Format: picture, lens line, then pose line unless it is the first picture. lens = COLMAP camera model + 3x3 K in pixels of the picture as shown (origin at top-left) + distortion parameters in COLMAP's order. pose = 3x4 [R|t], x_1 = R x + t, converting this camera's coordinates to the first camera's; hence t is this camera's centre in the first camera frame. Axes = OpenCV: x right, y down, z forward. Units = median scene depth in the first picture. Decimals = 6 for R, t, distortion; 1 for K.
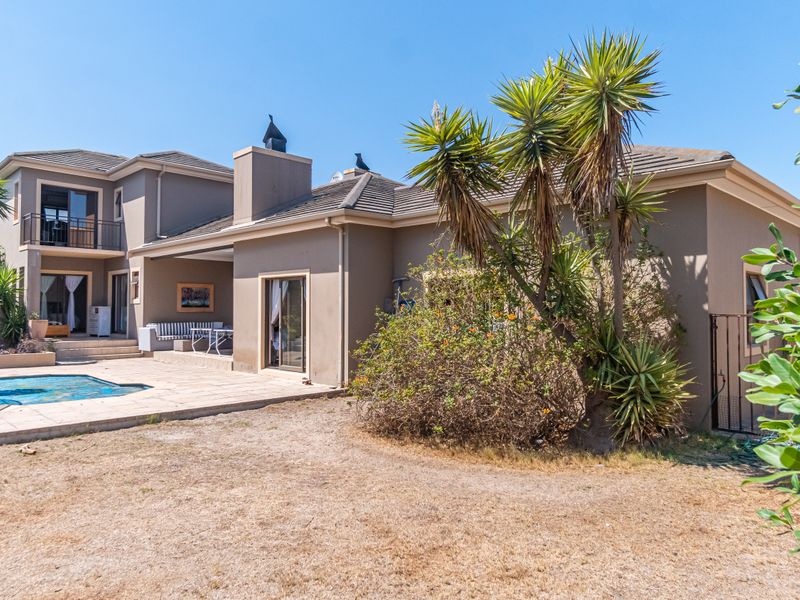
lens RADIAL K [[564.1, 0, 393.7], [0, 564.1, 295.7], [0, 0, 1]] dist [-0.003448, 0.004790]
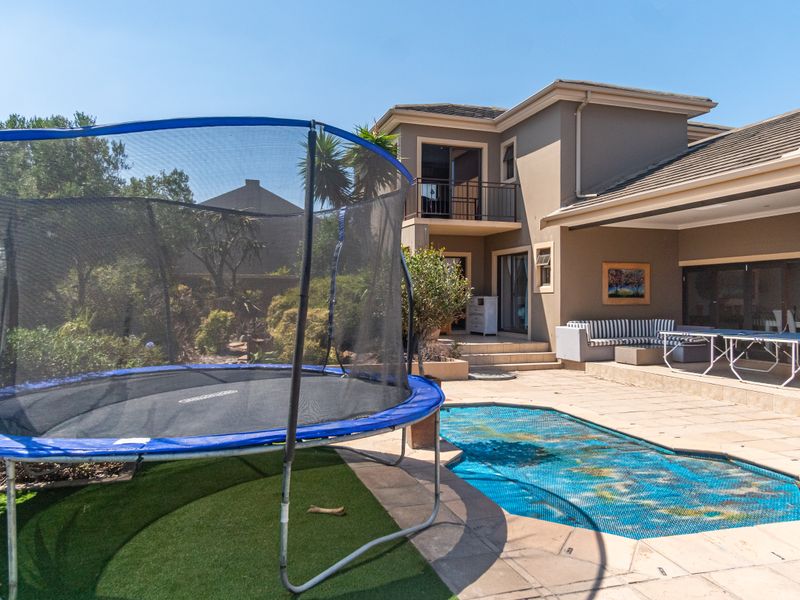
lens RADIAL K [[564.1, 0, 393.7], [0, 564.1, 295.7], [0, 0, 1]] dist [-0.003448, 0.004790]
pose [[0.894693, -0.002464, -0.446675, -0.304229], [0.011598, 0.999776, 0.017717, 0.002884], [0.446531, -0.021032, 0.894521, 0.264229]]
